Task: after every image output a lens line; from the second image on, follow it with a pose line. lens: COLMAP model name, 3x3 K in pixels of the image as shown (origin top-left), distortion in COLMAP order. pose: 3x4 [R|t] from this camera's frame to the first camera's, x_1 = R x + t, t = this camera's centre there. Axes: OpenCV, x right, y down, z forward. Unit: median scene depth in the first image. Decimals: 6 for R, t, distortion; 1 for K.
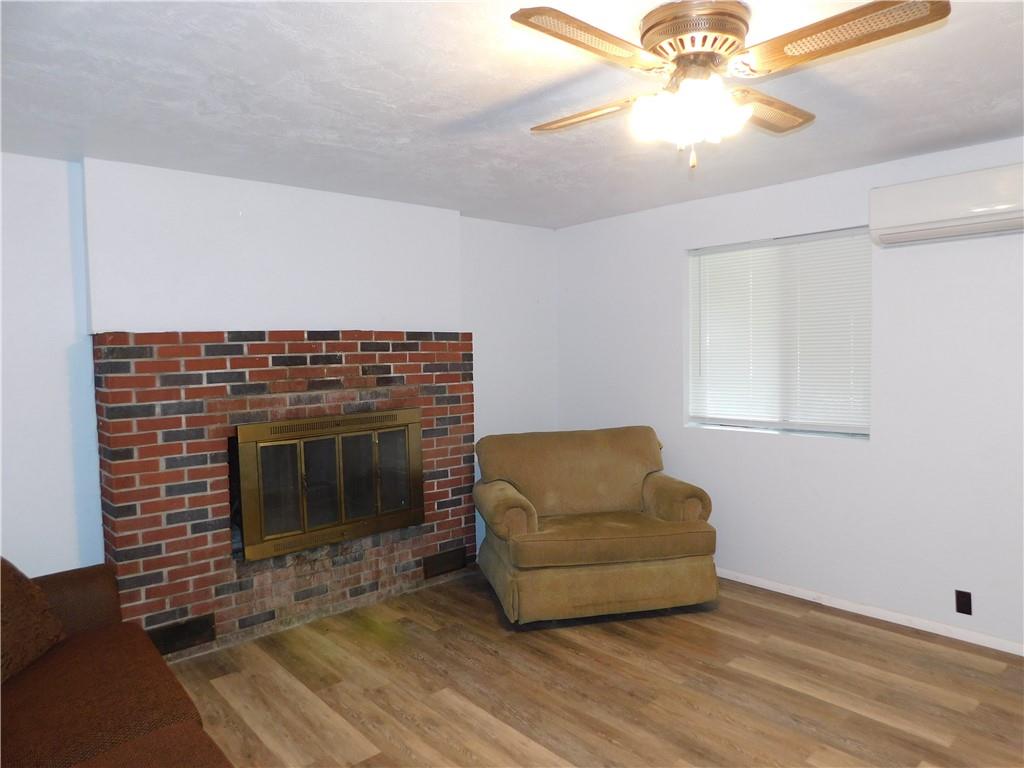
lens RADIAL K [[679.8, 0, 518.3], [0, 679.8, 387.0], [0, 0, 1]] dist [-0.066236, 0.029851]
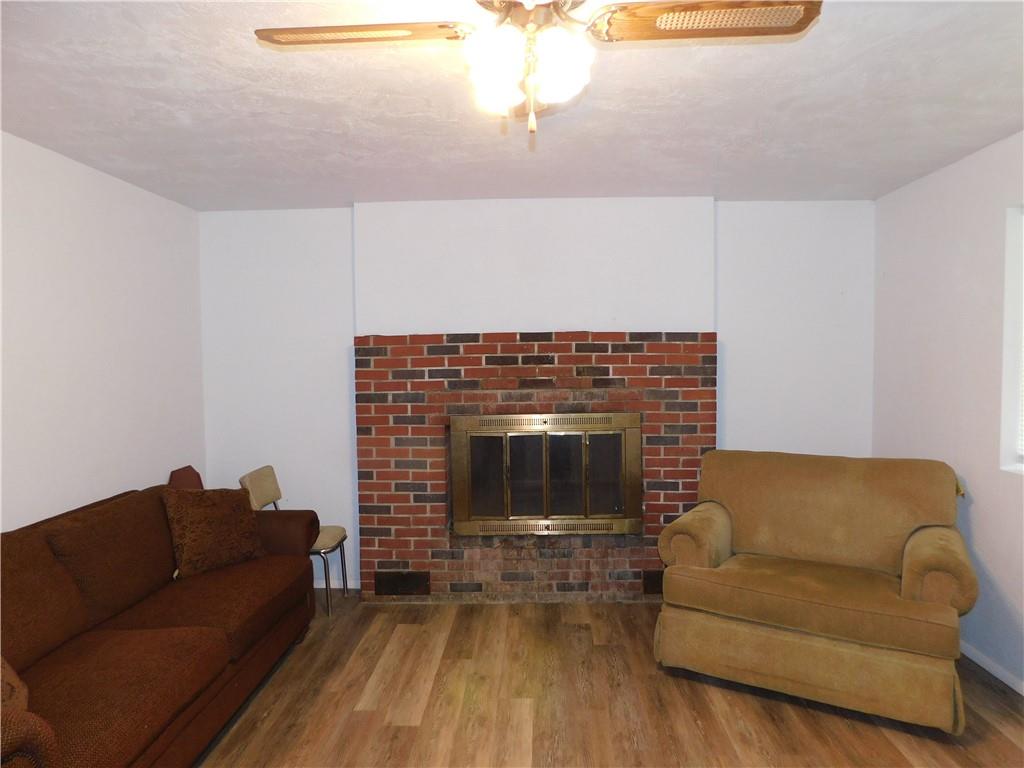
lens RADIAL K [[679.8, 0, 511.5], [0, 679.8, 385.3], [0, 0, 1]] dist [-0.066236, 0.029851]
pose [[0.714461, 0.046520, -0.698127, 0.452637], [-0.042060, 0.998838, 0.023515, -0.025871], [0.698410, 0.012563, 0.715588, 0.229852]]
